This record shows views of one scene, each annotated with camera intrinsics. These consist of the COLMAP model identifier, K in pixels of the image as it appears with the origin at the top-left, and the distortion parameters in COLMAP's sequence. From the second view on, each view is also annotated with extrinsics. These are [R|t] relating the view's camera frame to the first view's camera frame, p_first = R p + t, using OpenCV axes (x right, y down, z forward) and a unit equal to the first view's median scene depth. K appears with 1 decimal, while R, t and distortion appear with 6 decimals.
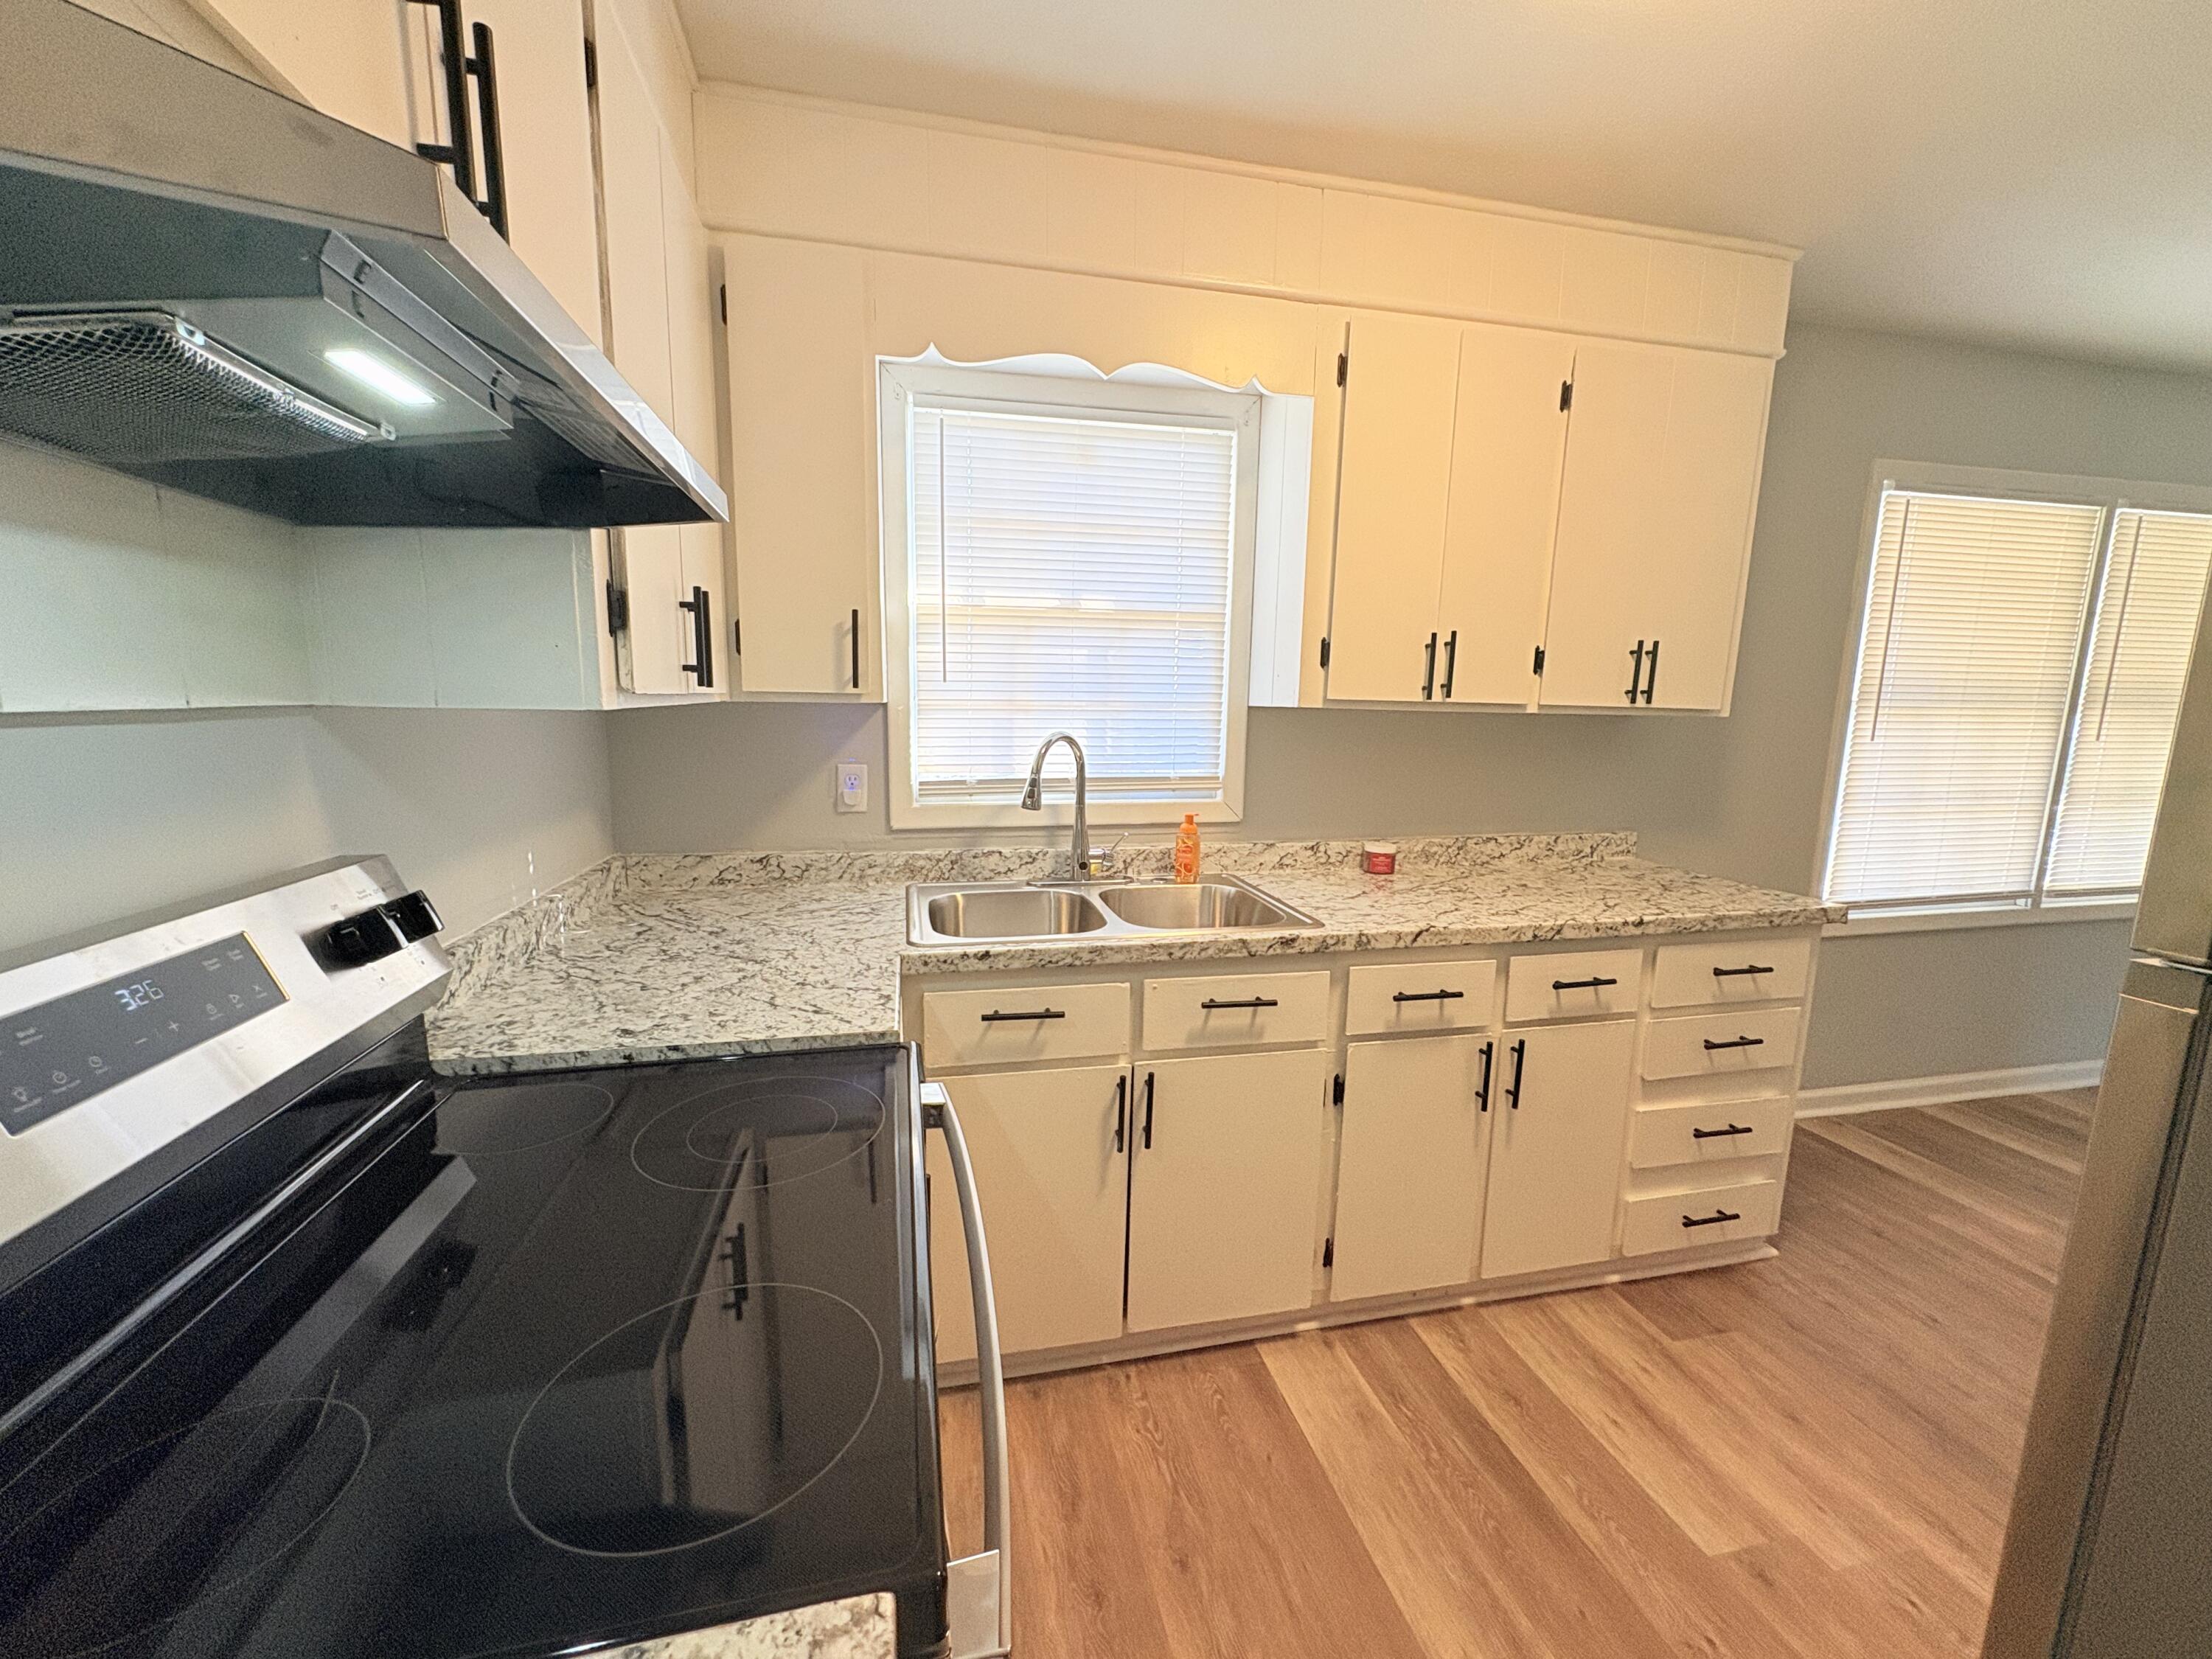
lens RADIAL K [[884.2, 0, 1105.1], [0, 884.2, 843.0], [0, 0, 1]] dist [-0.000278, 0.000497]
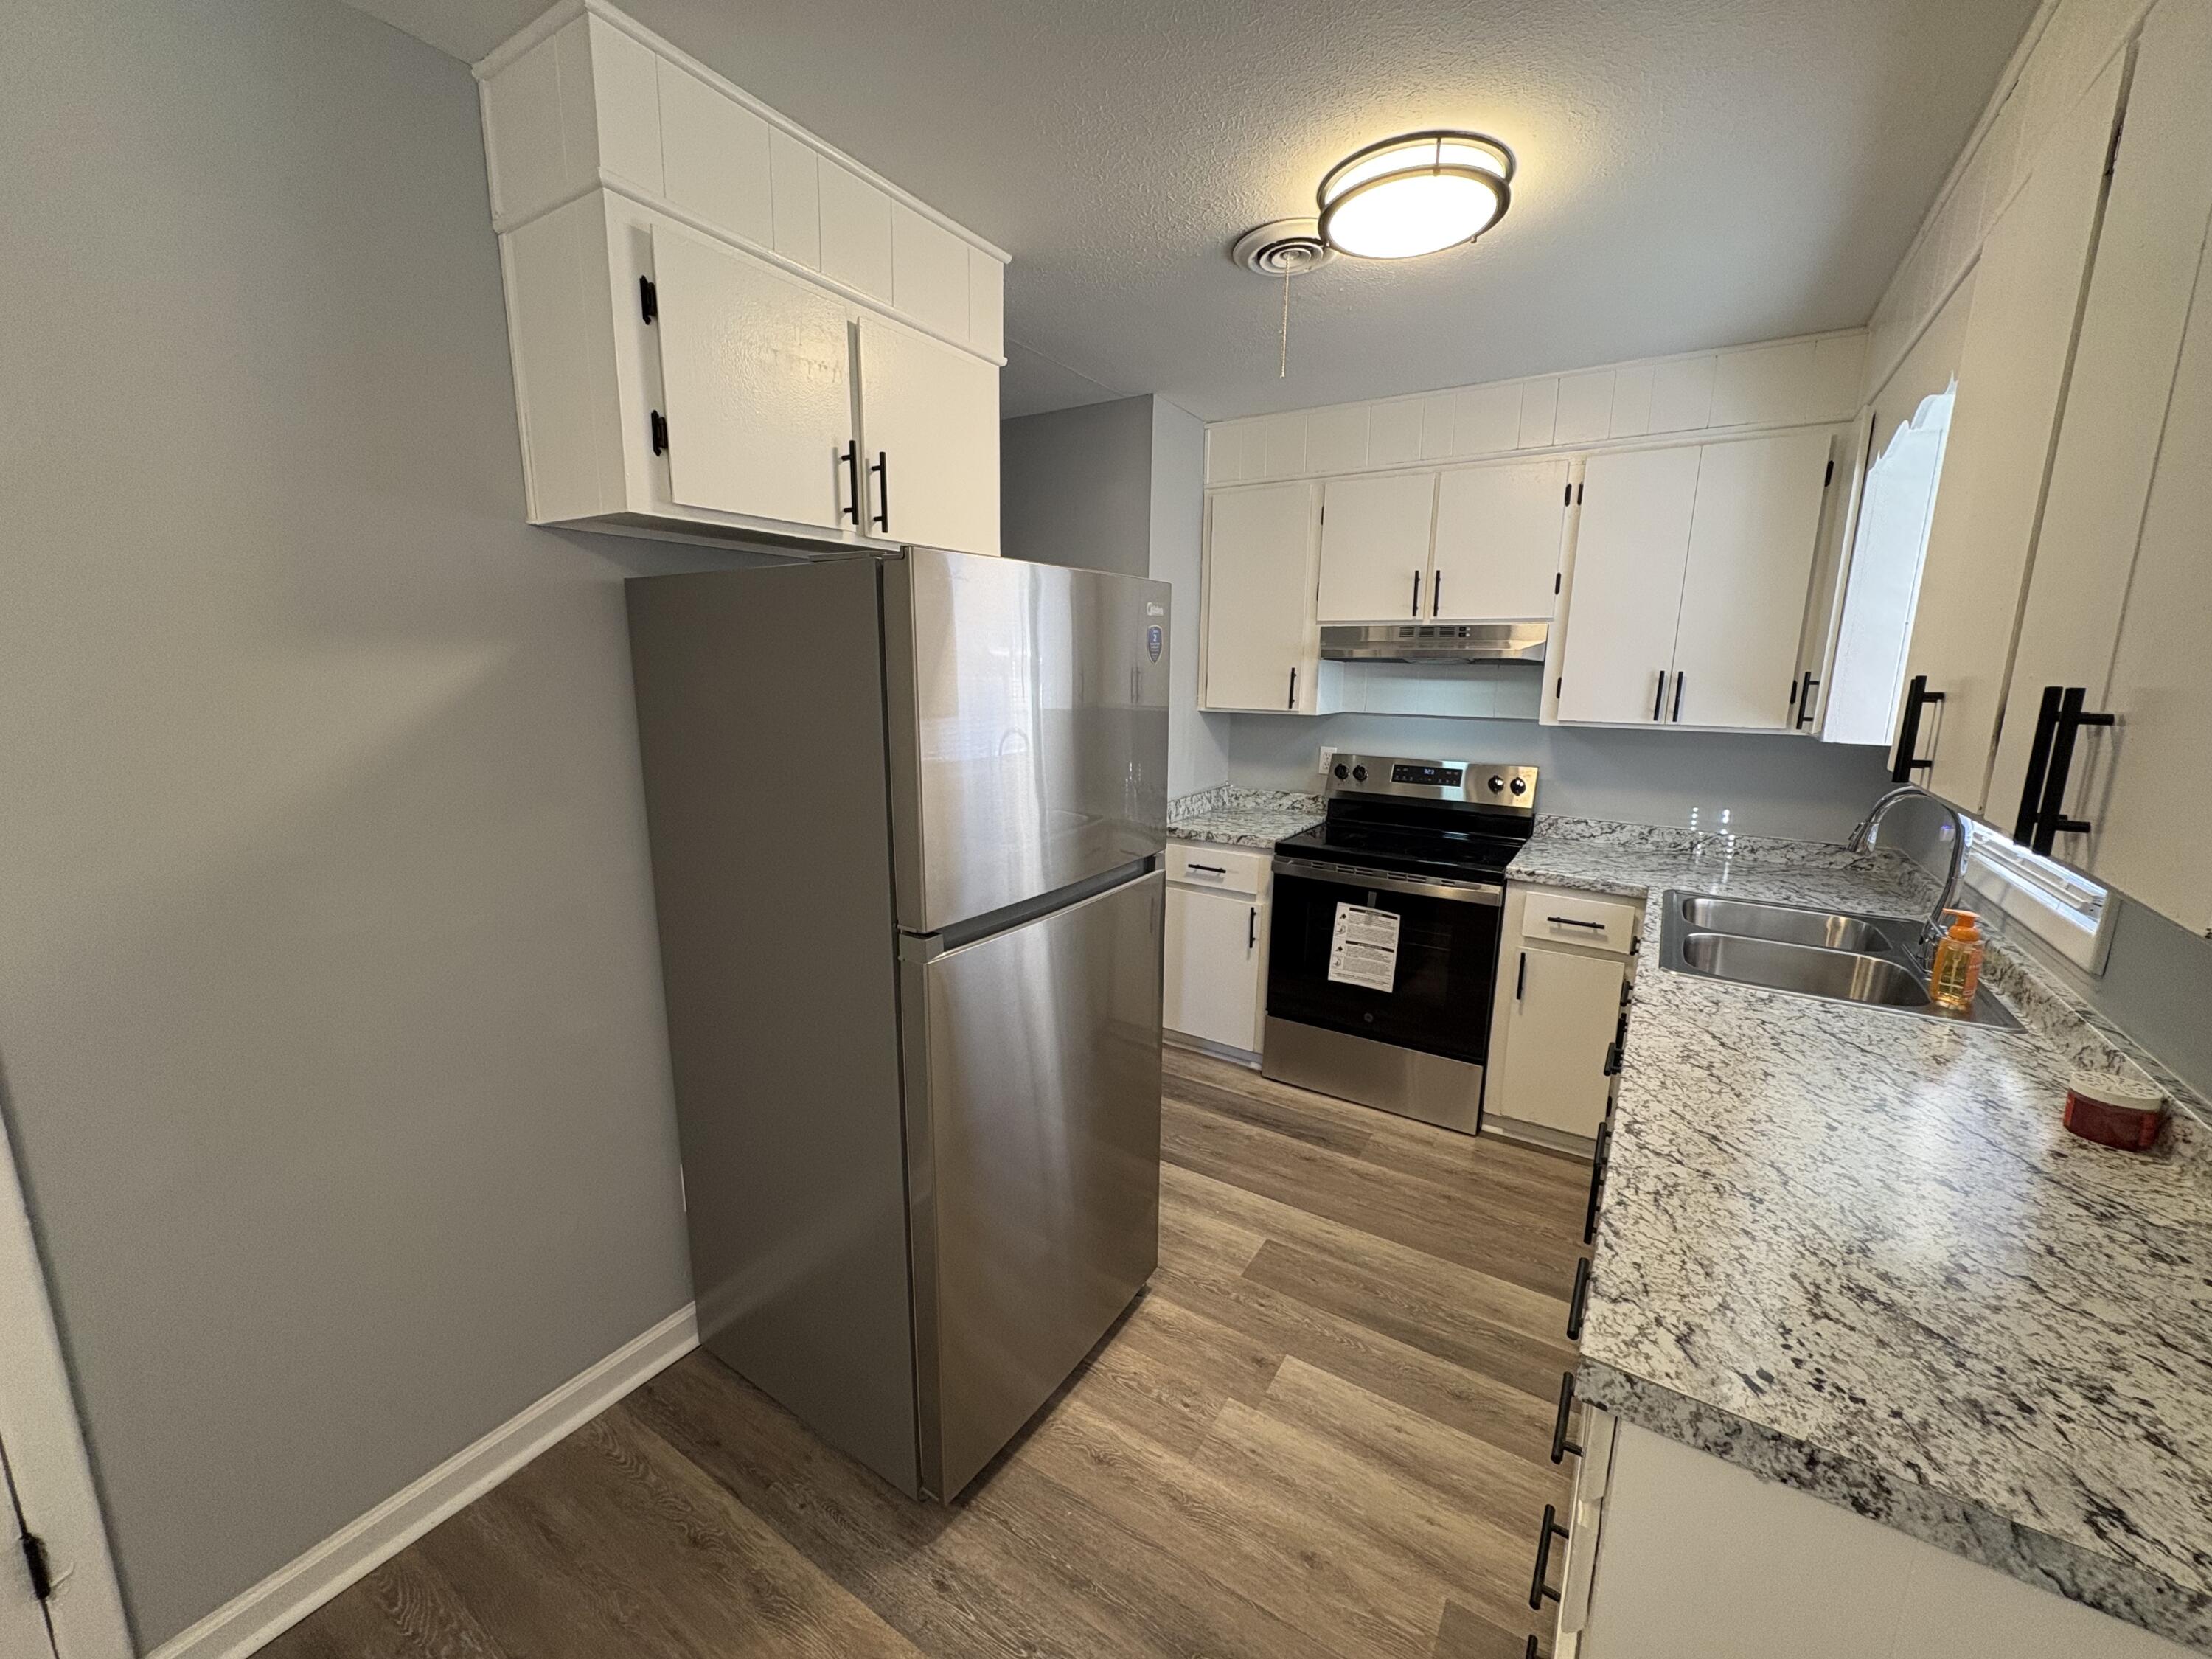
lens RADIAL K [[884.2, 0, 1104.8], [0, 884.2, 830.3], [0, 0, 1]] dist [-0.000278, 0.000497]
pose [[-0.708142, -0.161922, 0.687252, -0.422425], [0.080271, 0.948576, 0.306203, -0.421863], [-0.701492, 0.272001, -0.658729, 1.822068]]
